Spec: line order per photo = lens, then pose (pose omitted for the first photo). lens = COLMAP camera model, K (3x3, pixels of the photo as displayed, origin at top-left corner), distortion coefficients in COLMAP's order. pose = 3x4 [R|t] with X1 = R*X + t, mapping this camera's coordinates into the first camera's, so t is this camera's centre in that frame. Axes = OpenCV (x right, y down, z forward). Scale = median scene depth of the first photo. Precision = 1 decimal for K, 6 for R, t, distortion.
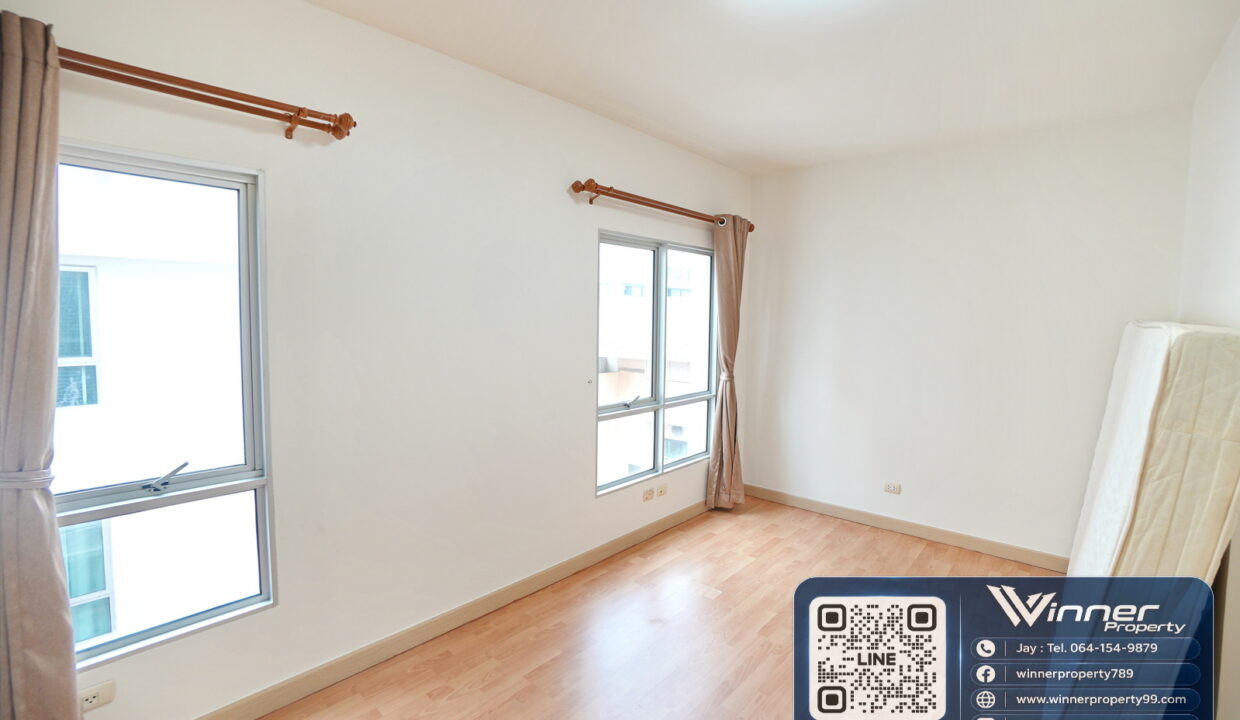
lens RADIAL K [[542.3, 0, 608.2], [0, 542.3, 352.8], [0, 0, 1]] dist [-0.067241, 0.022798]
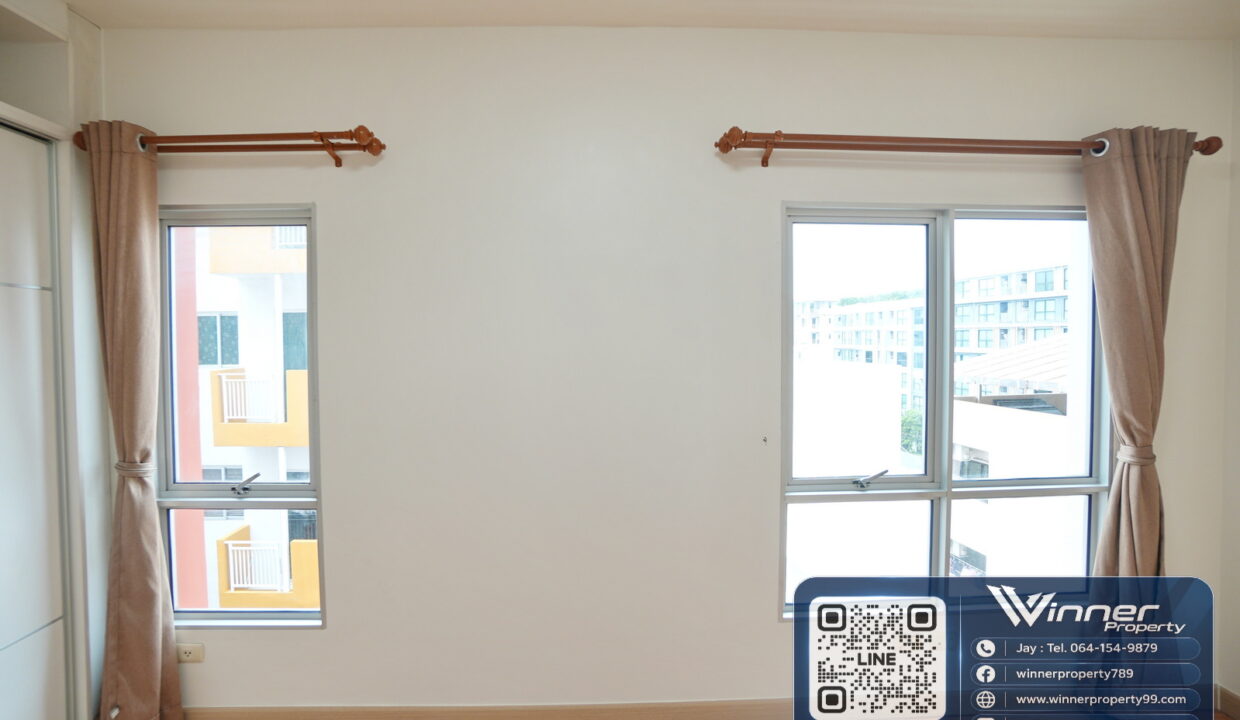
lens RADIAL K [[542.3, 0, 608.2], [0, 542.3, 352.8], [0, 0, 1]] dist [-0.067241, 0.022798]
pose [[0.695191, 0.005228, -0.718806, 0.255923], [-0.036714, 0.998927, -0.028242, -0.021623], [0.717887, 0.046024, 0.694637, 0.359621]]
